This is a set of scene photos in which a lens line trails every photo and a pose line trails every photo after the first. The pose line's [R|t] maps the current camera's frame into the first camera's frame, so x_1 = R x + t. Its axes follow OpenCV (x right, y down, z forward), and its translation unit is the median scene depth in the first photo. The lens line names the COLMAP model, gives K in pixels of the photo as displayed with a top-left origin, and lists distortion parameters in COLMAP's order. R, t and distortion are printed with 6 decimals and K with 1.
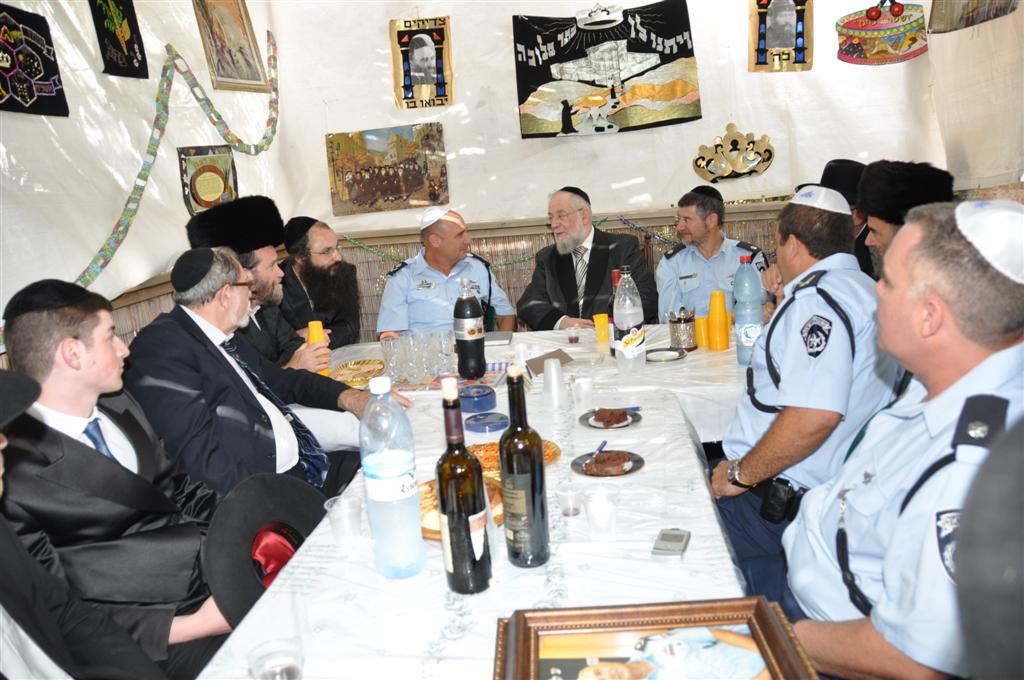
lens RADIAL K [[788.8, 0, 528.3], [0, 788.8, 338.0], [0, 0, 1]] dist [-0.145174, 0.102678]
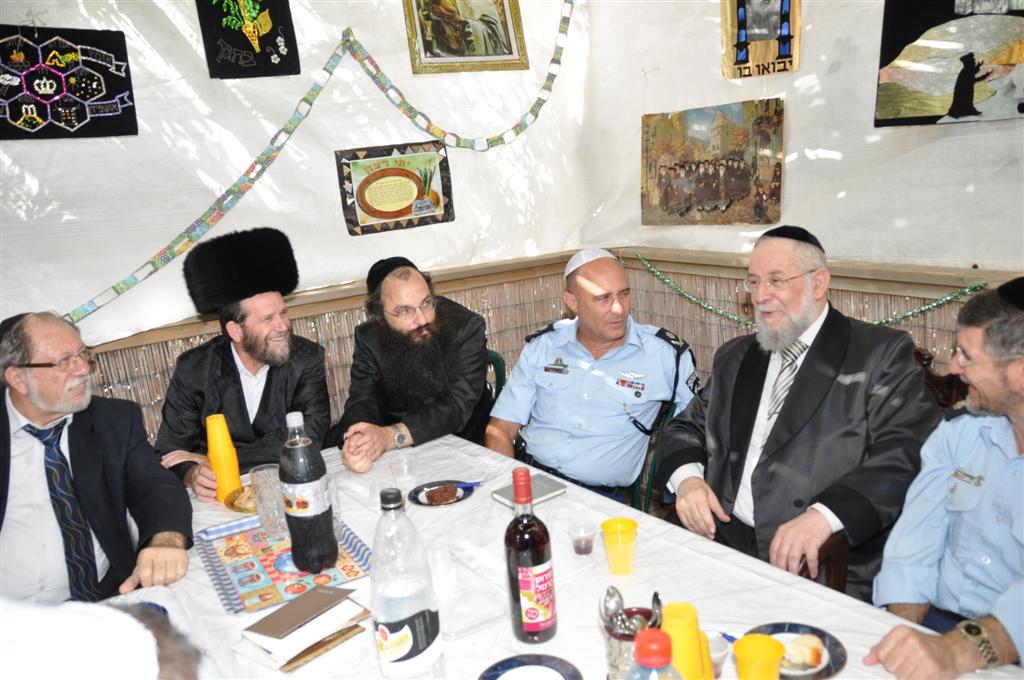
lens RADIAL K [[810.1, 0, 502.5], [0, 810.1, 341.3], [0, 0, 1]] dist [-0.156389, 0.124096]
pose [[0.653514, 0.186290, -0.733632, 0.266027], [-0.137717, 0.982326, 0.126763, -0.132116], [0.744281, 0.018192, 0.667619, 0.402990]]
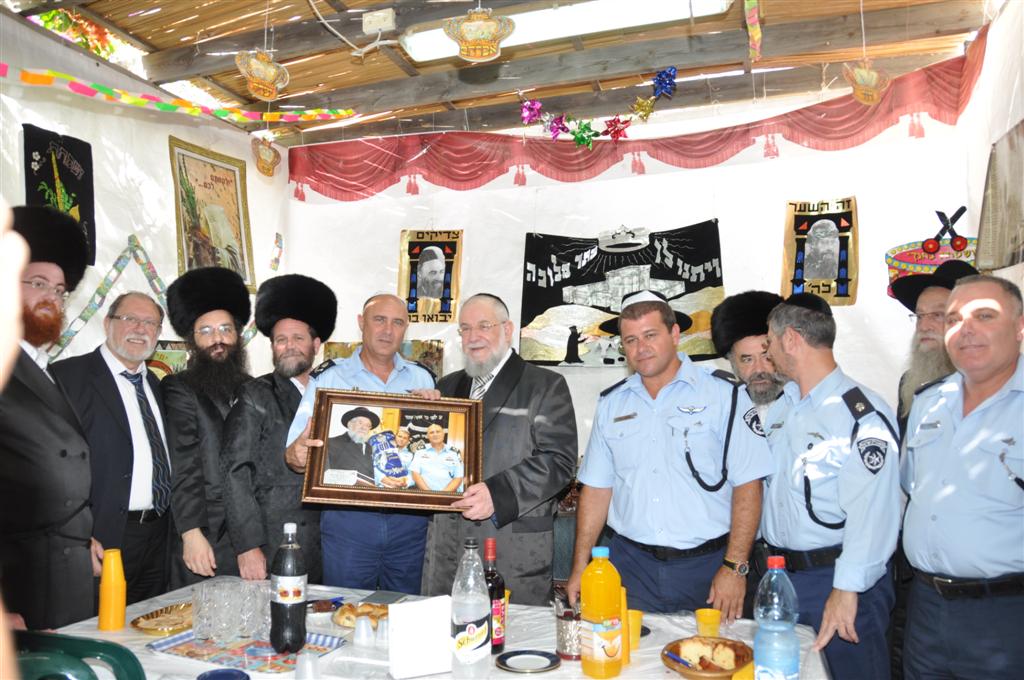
lens RADIAL K [[788.6, 0, 506.6], [0, 788.6, 354.7], [0, 0, 1]] dist [-0.172272, 0.134264]
pose [[0.974932, 0.079163, -0.207944, 0.161578], [-0.130224, 0.960795, -0.244777, -0.044258], [0.180415, 0.265720, 0.947018, 0.143439]]
